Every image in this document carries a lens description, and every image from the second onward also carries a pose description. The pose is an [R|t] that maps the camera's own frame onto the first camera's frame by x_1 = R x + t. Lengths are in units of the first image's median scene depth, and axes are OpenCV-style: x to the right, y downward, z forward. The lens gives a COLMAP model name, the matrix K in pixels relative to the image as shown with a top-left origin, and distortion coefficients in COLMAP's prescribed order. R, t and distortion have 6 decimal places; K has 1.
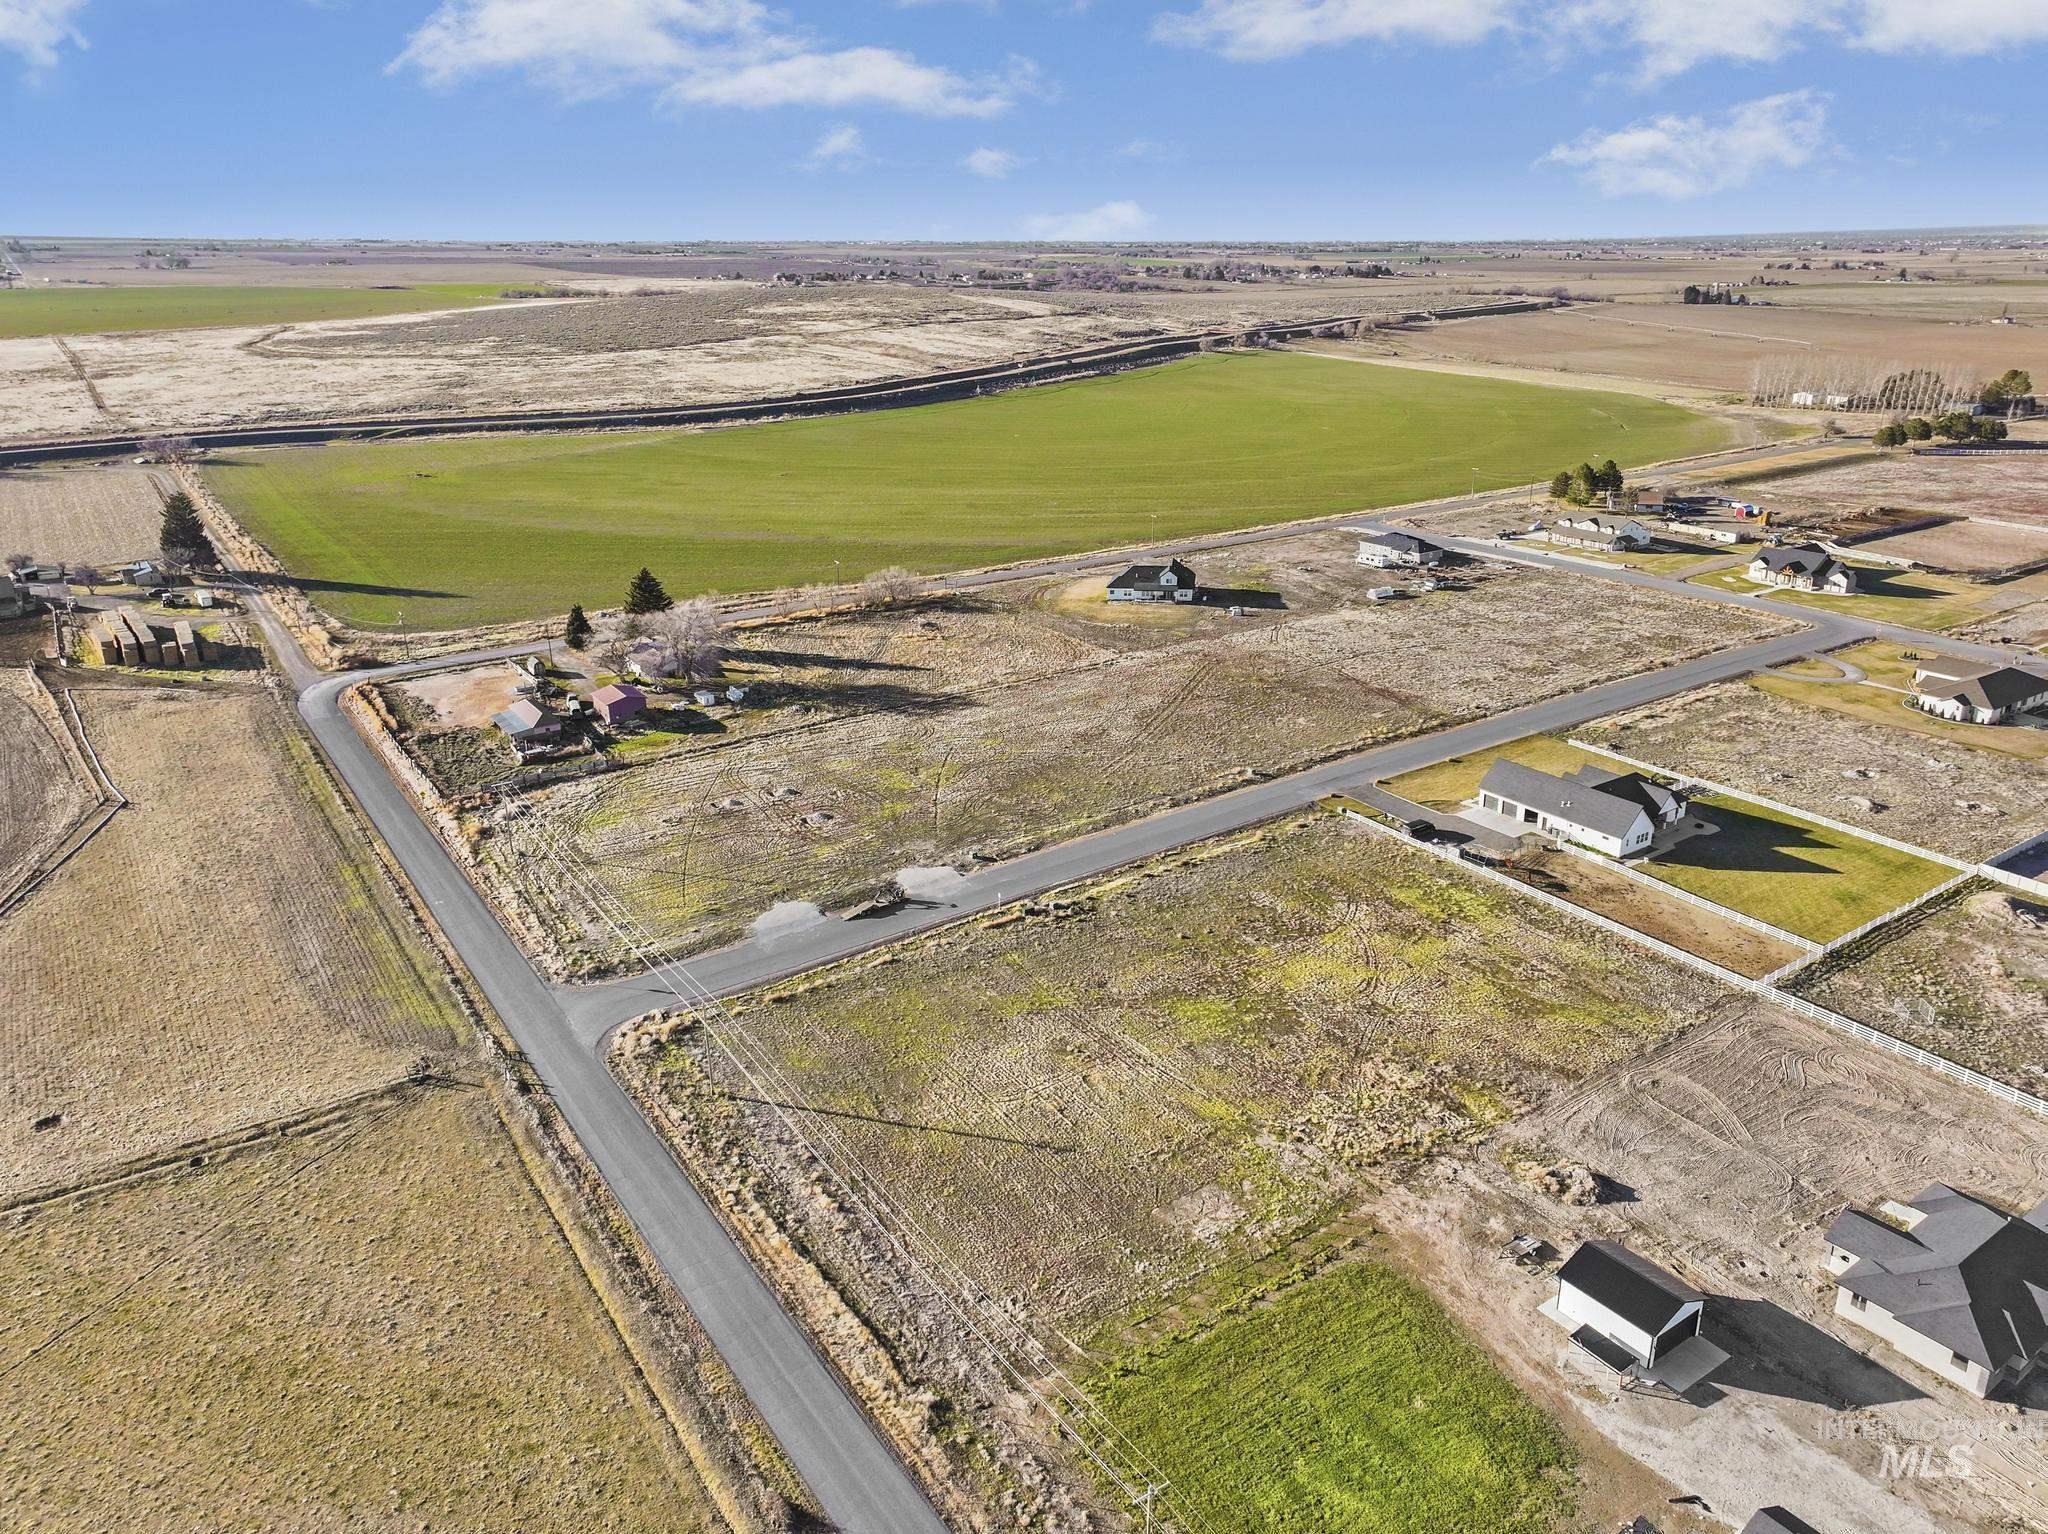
lens RADIAL K [[1470.7, 0, 1010.5], [0, 1470.7, 772.4], [0, 0, 1]] dist [0.008934, 0.004615]
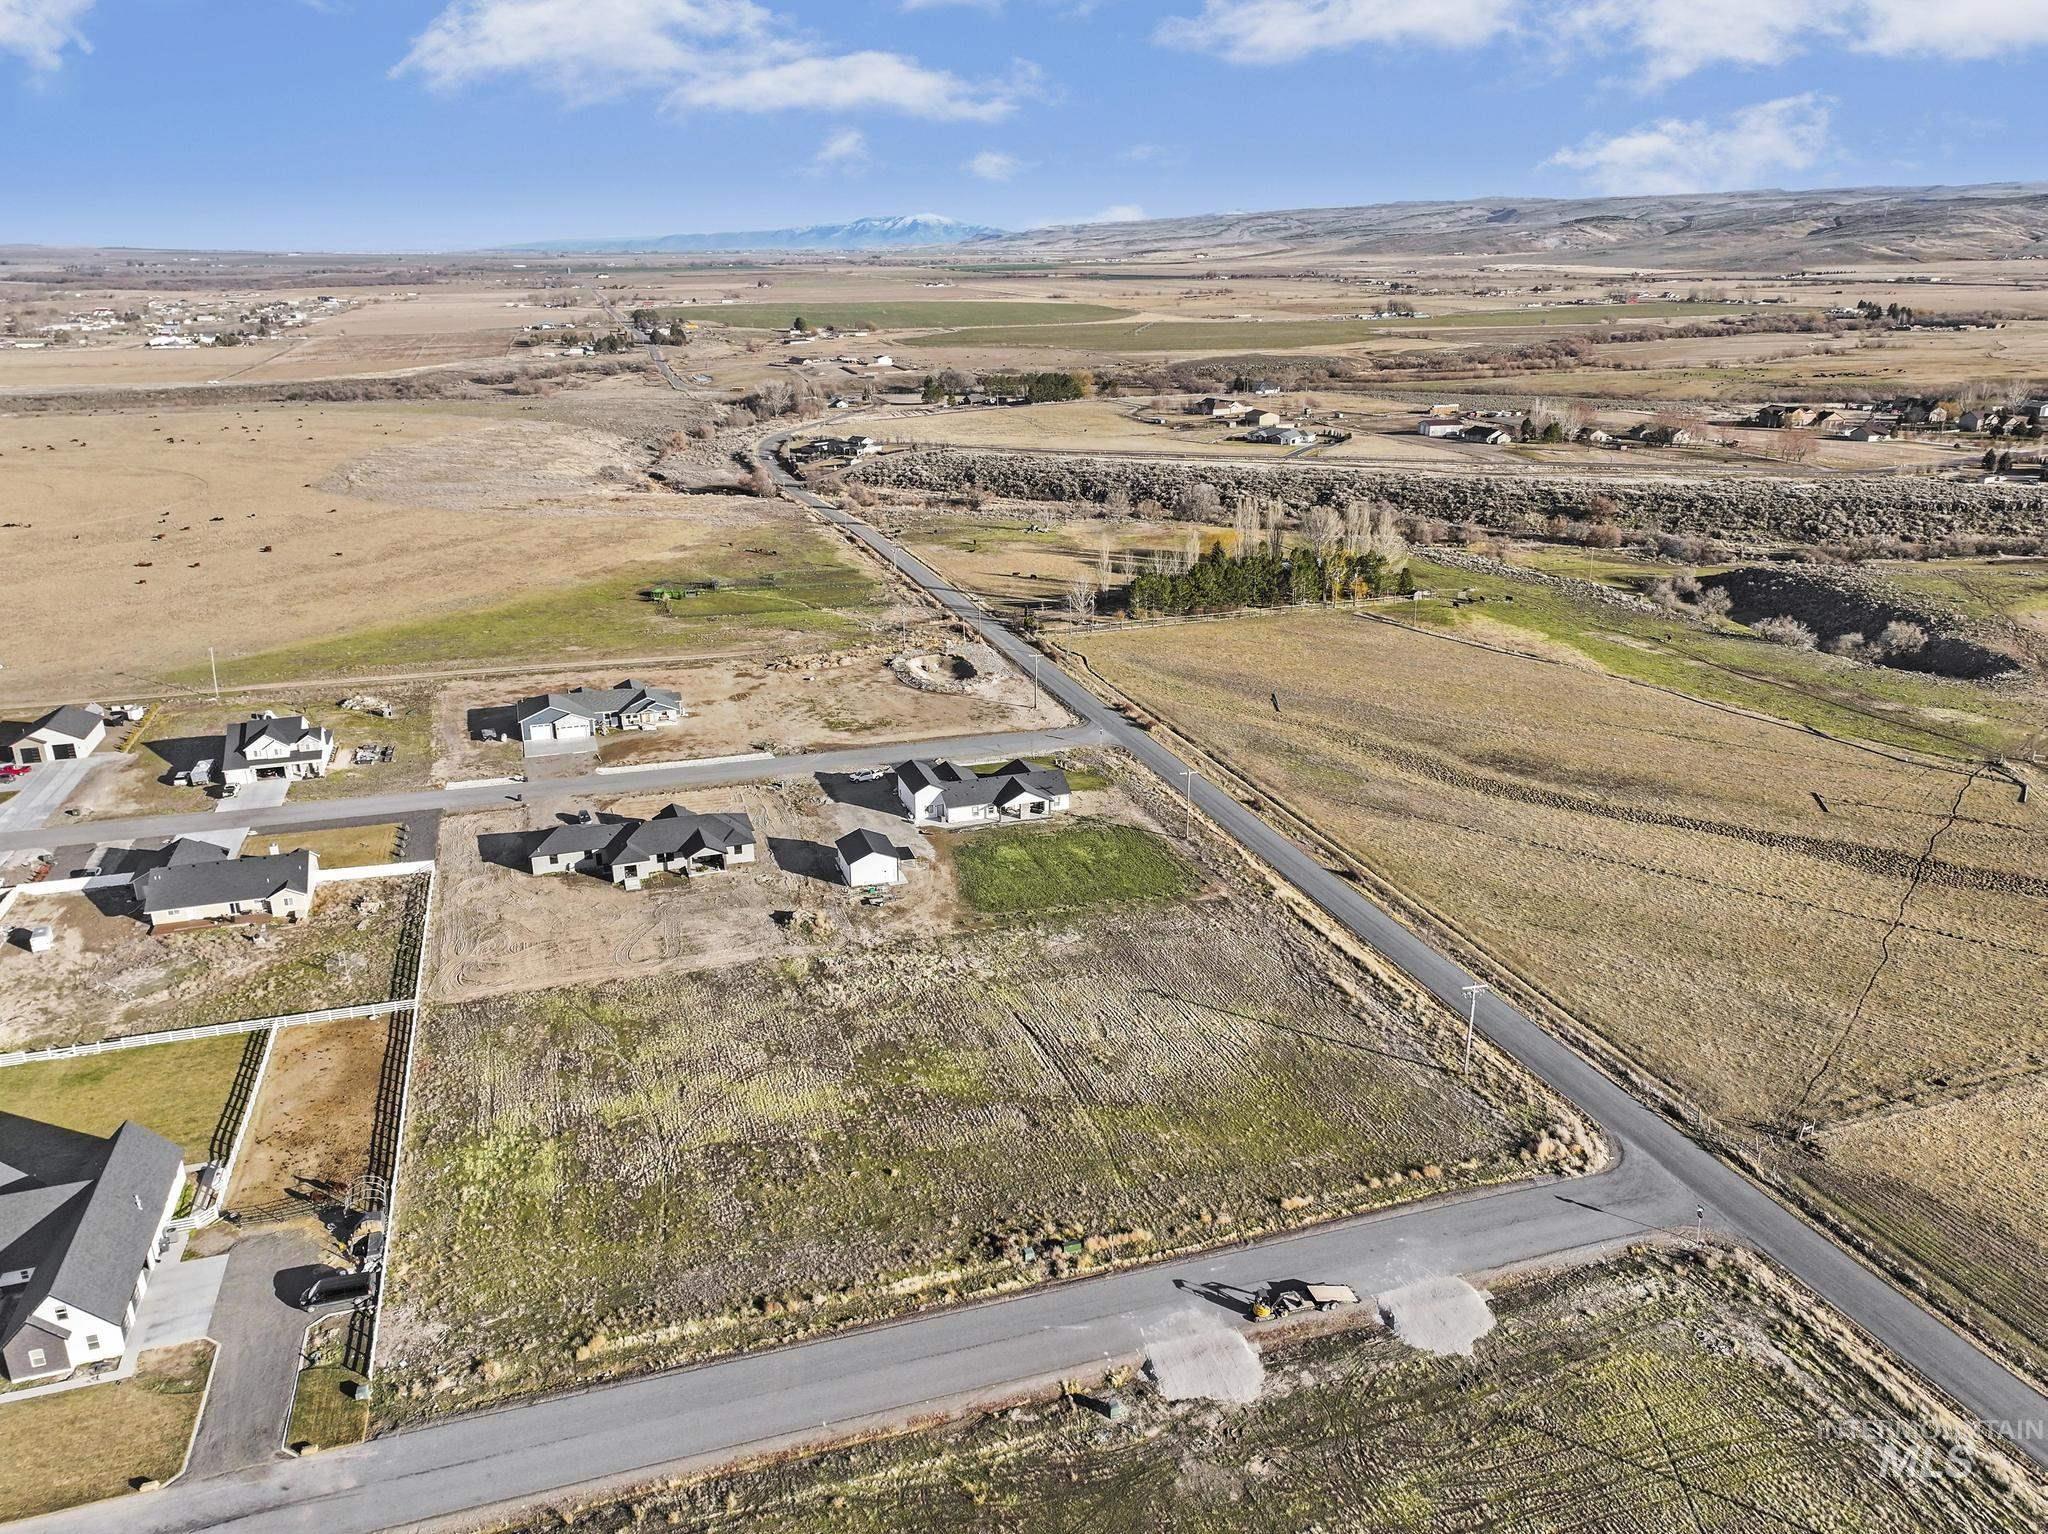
lens RADIAL K [[1452.5, 0, 1029.7], [0, 1452.5, 766.1], [0, 0, 1]] dist [0.005678, 0.001670]
pose [[-0.964412, -0.074407, 0.253717, -0.096661], [0.104368, 0.774535, 0.623862, -0.391759], [-0.242933, 0.628140, -0.739205, 1.082721]]
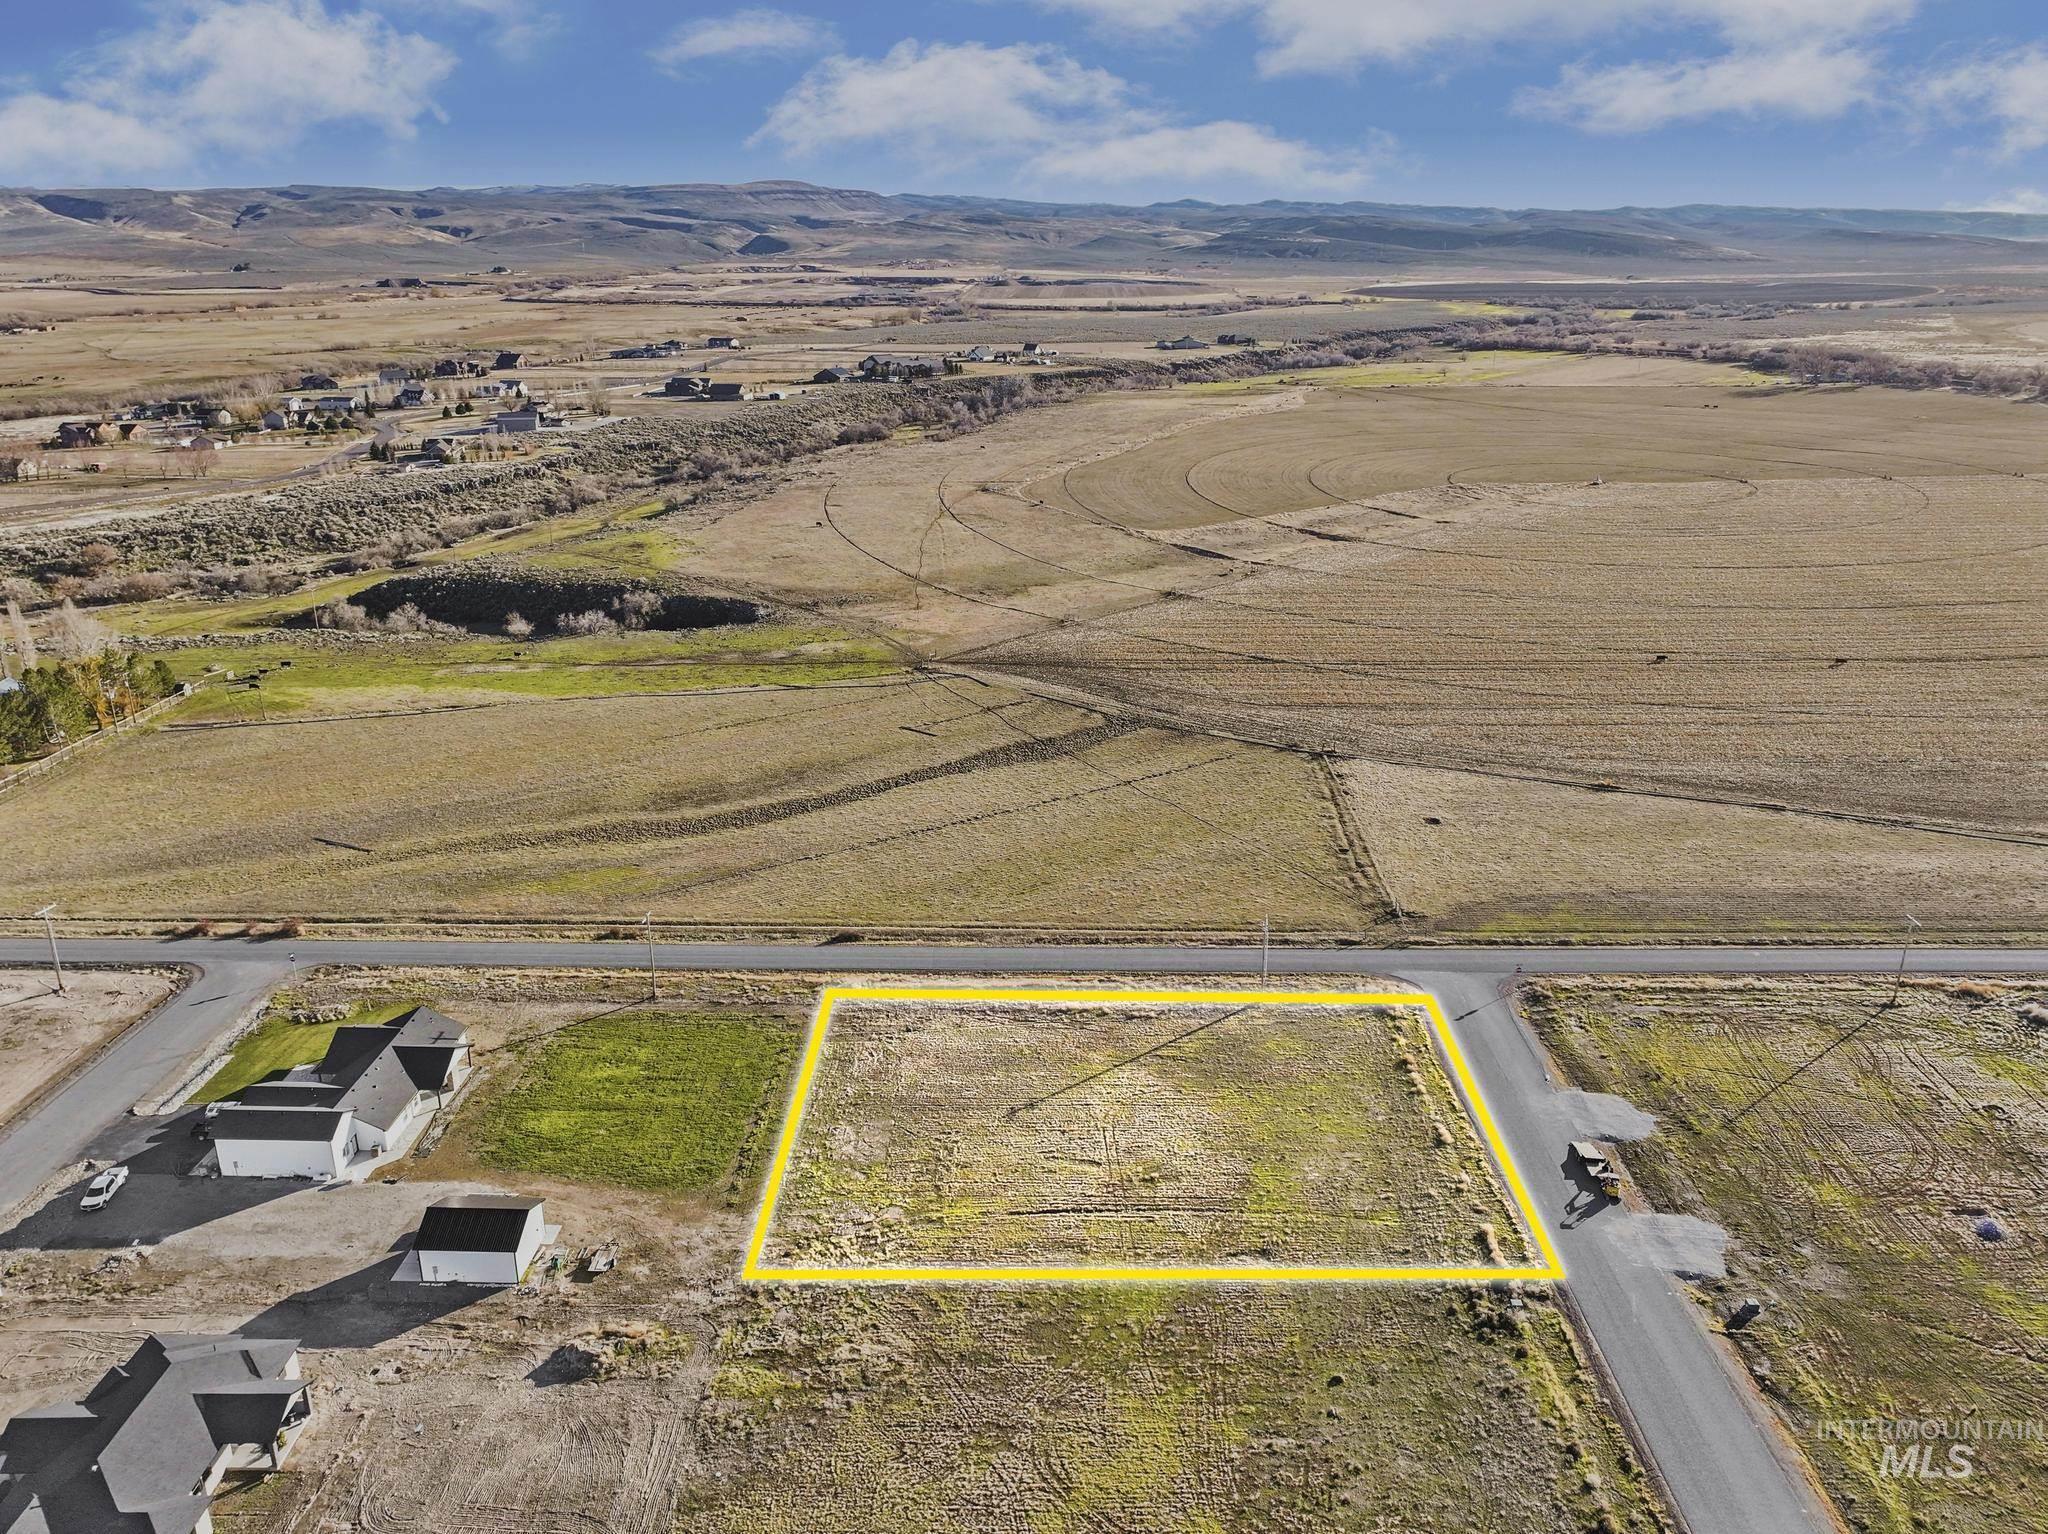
lens RADIAL K [[1451.5, 0, 1032.8], [0, 1451.5, 763.8], [0, 0, 1]] dist [0.003294, 0.003965]
pose [[-0.582769, 0.279999, -0.762877, 0.452924], [-0.275264, 0.815254, 0.509500, -0.290878], [0.764598, 0.506913, -0.398031, 0.782399]]
